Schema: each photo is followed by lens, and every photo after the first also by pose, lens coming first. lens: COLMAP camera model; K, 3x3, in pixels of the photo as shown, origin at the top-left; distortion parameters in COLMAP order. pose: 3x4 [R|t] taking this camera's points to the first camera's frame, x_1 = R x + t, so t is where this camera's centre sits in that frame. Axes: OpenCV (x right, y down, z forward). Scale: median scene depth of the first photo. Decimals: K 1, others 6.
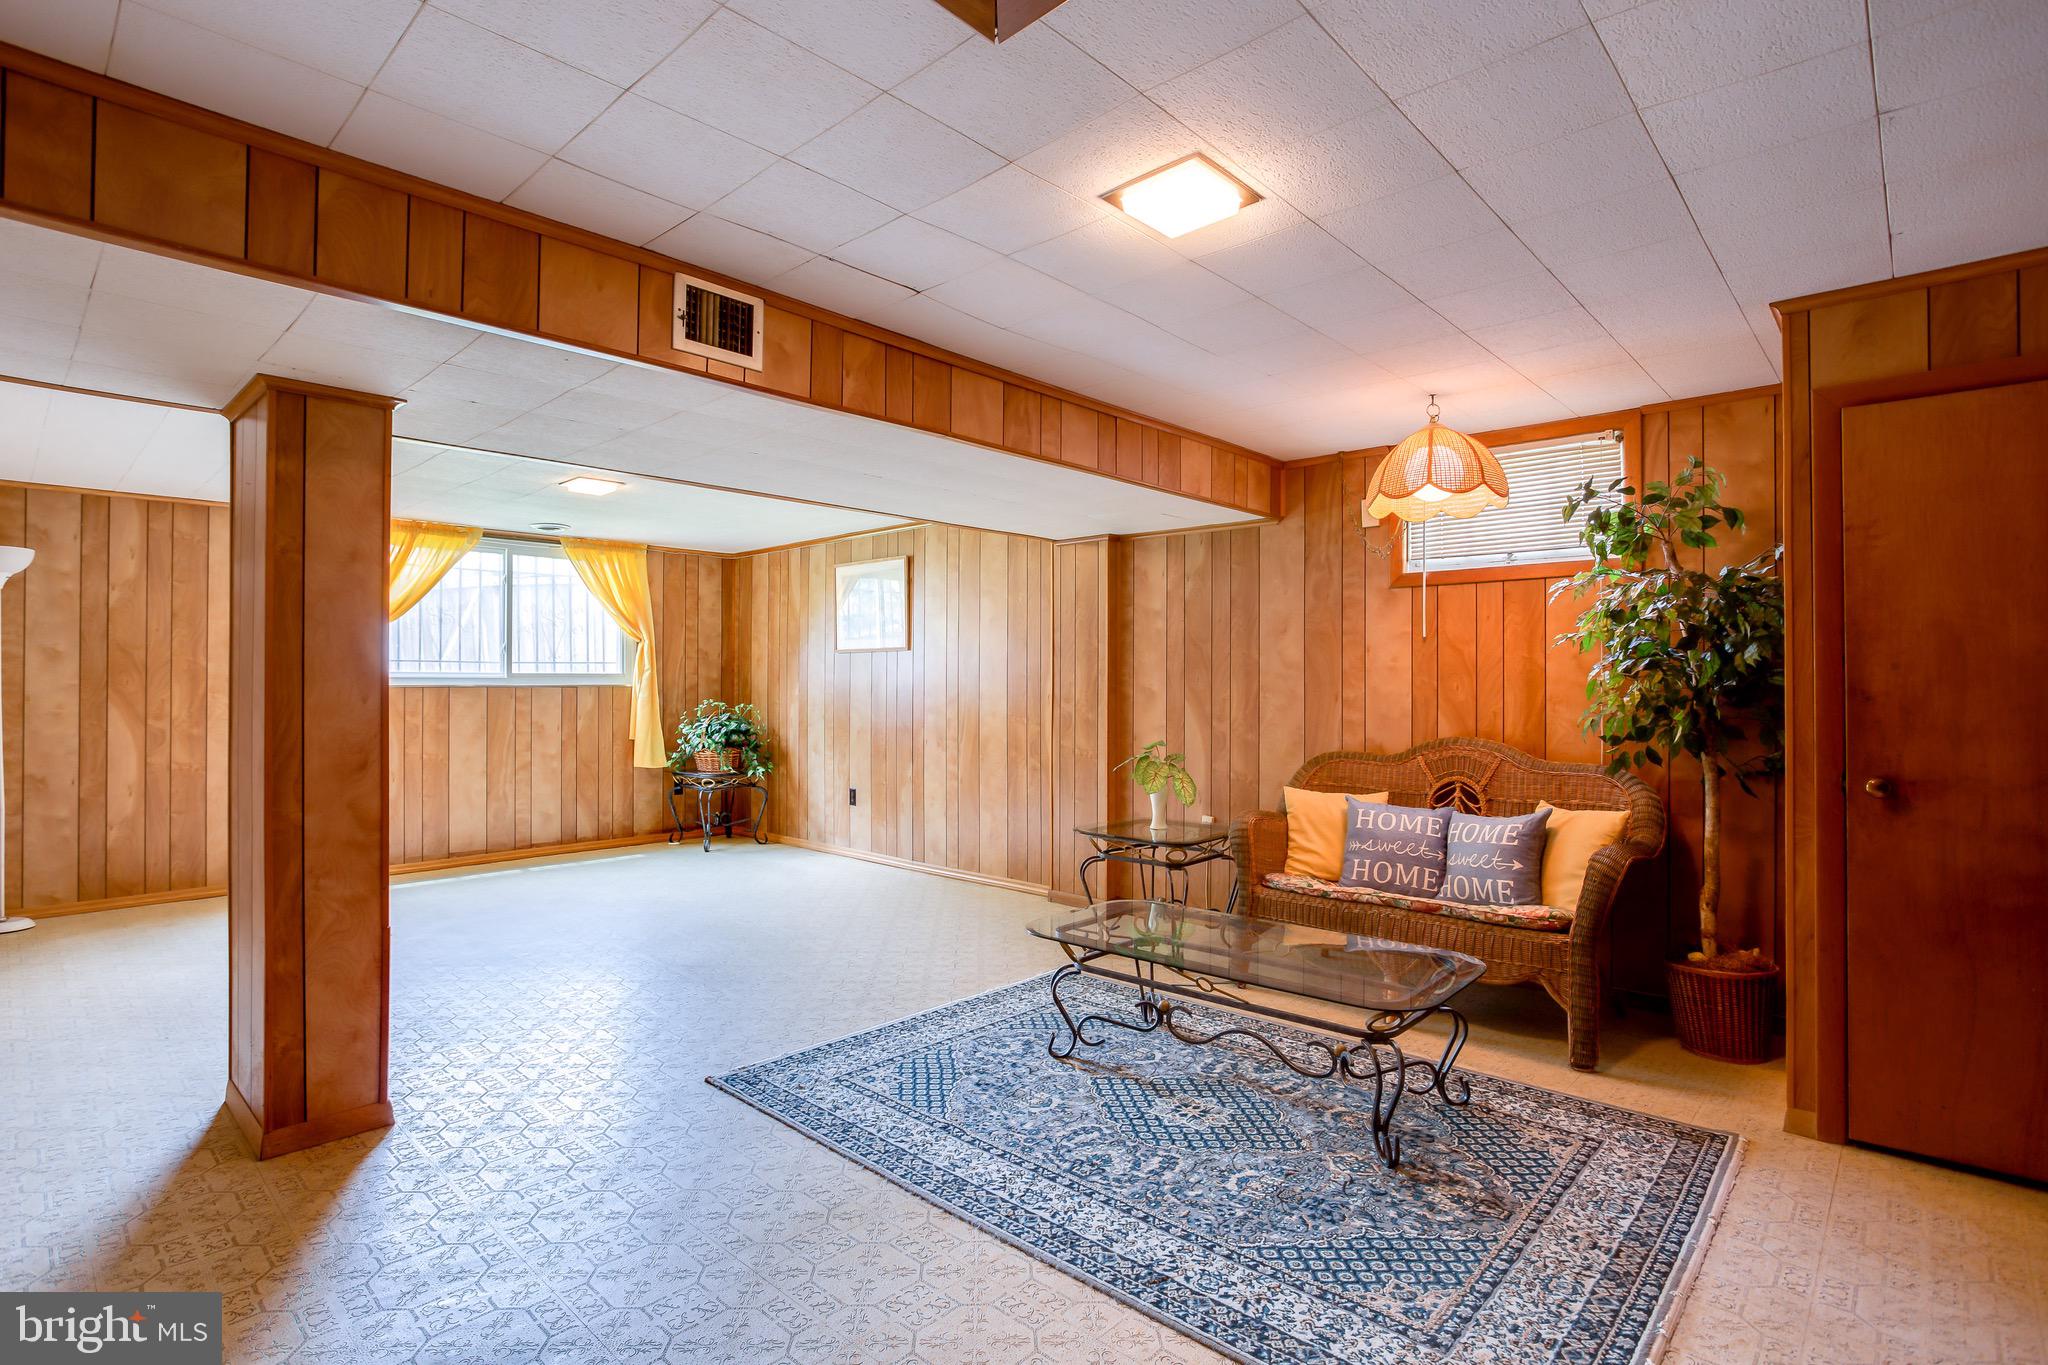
lens RADIAL K [[993.2, 0, 1028.5], [0, 993.2, 692.9], [0, 0, 1]] dist [-0.004407, -0.000604]
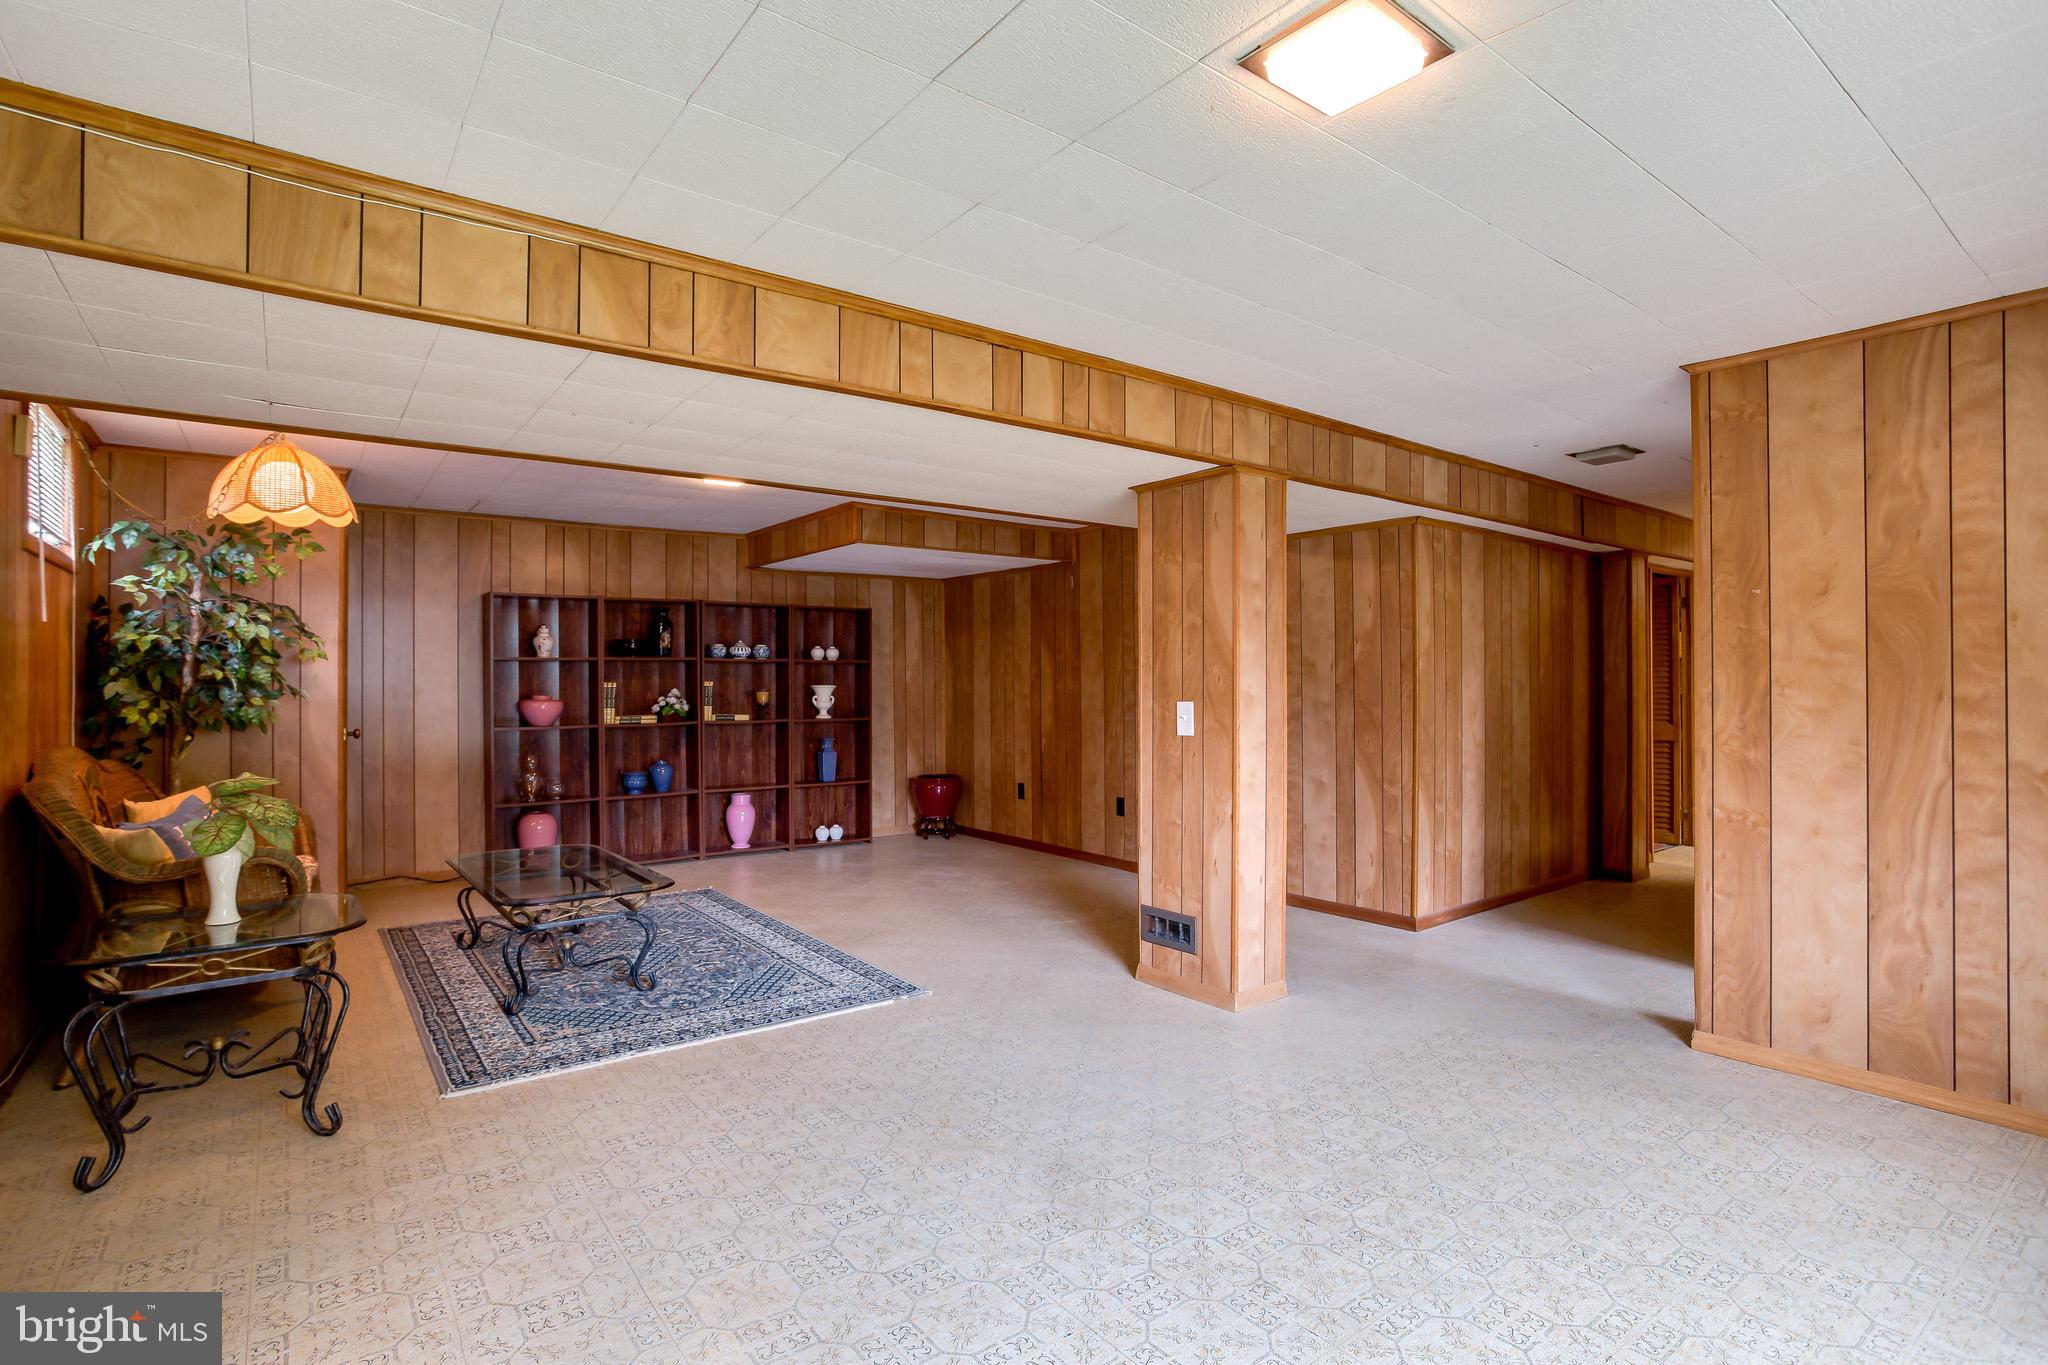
lens RADIAL K [[993.2, 0, 1025.3], [0, 993.2, 681.9], [0, 0, 1]] dist [-0.004407, -0.000604]
pose [[-0.985782, -0.003511, 0.167995, -0.329169], [-0.005130, 0.999944, -0.009207, 0.000470], [-0.167954, -0.009938, -0.985745, 1.118610]]
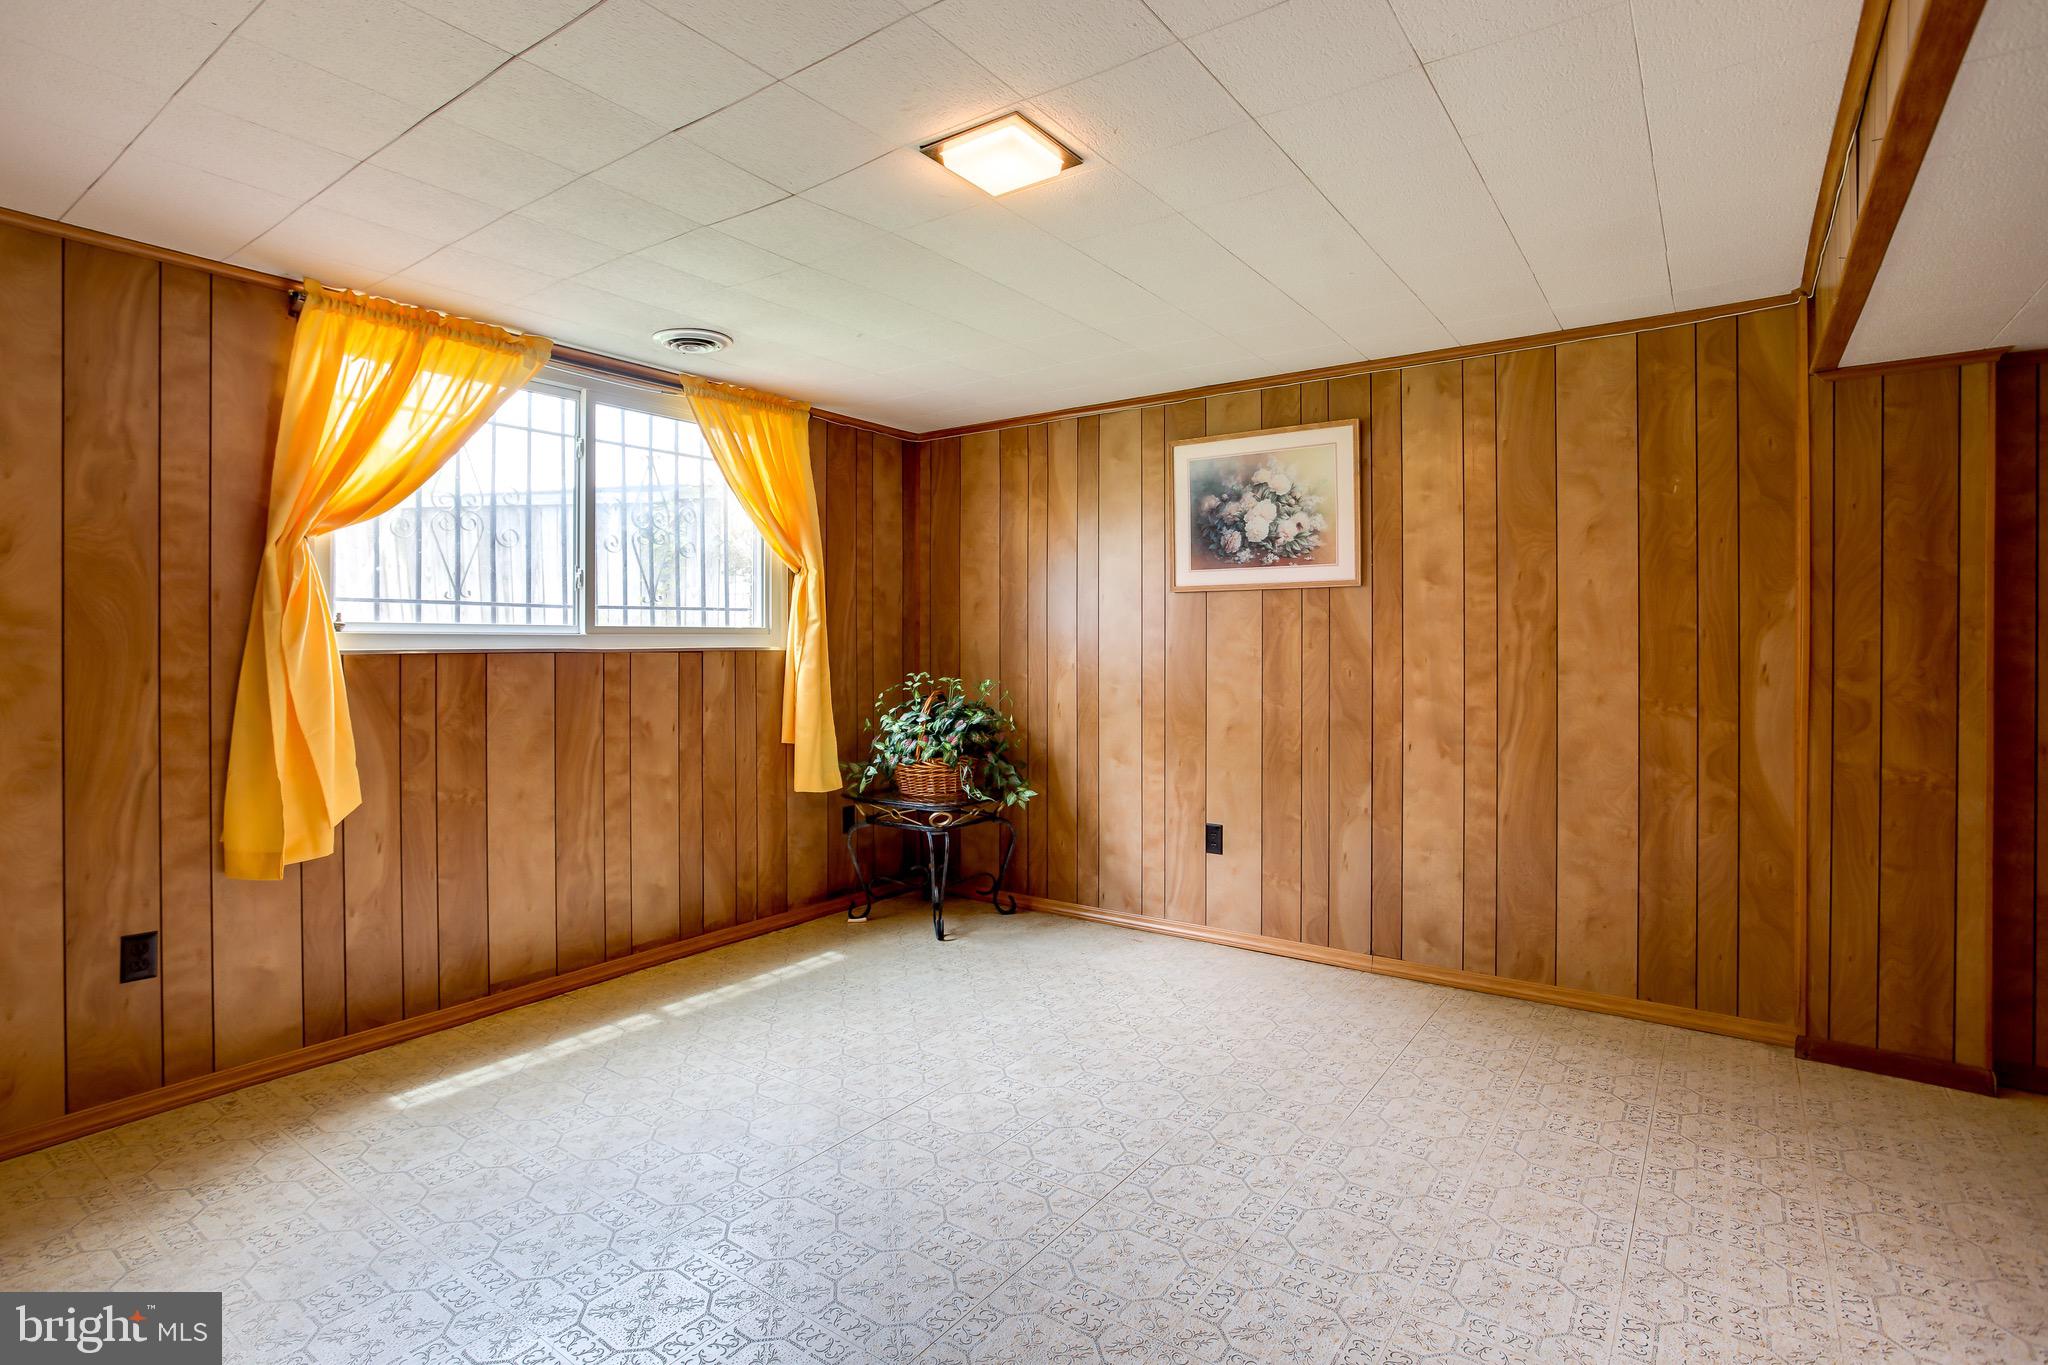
lens RADIAL K [[993.2, 0, 1020.3], [0, 993.2, 665.7], [0, 0, 1]] dist [-0.004407, -0.000604]
pose [[0.985044, -0.004979, 0.172231, -0.377427], [0.002375, 0.999880, 0.015324, -0.006735], [-0.172286, -0.014686, 0.984937, 0.427674]]
